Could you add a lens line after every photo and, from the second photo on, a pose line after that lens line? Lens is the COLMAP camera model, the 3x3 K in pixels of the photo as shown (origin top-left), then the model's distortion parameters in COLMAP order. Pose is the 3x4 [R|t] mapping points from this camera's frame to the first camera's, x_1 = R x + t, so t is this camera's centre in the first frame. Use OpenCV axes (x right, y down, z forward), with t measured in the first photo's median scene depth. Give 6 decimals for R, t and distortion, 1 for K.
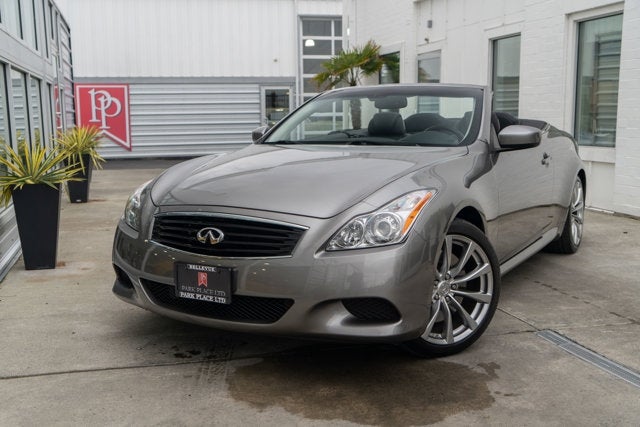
lens RADIAL K [[767.4, 0, 320.0], [0, 767.4, 213.5], [0, 0, 1]] dist [0.015384, 0.018548]
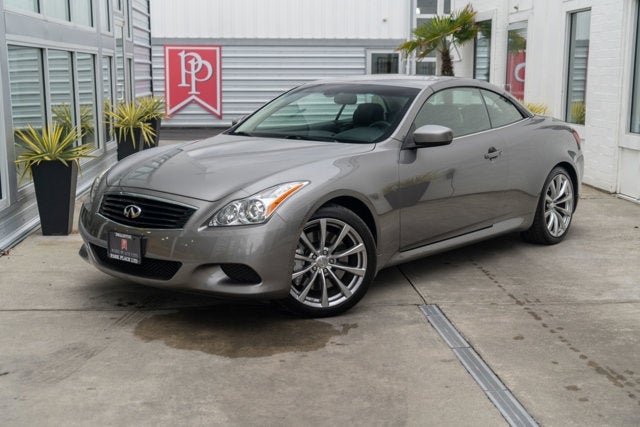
lens RADIAL K [[897.6, 0, 319.6], [0, 897.6, 239.8], [0, 0, 1]] dist [0.011368, 0.056571]
pose [[0.986125, 0.046446, -0.159372, 0.355087], [-0.037767, 0.997656, 0.057064, -0.018089], [0.161649, -0.050253, 0.985568, -0.379372]]
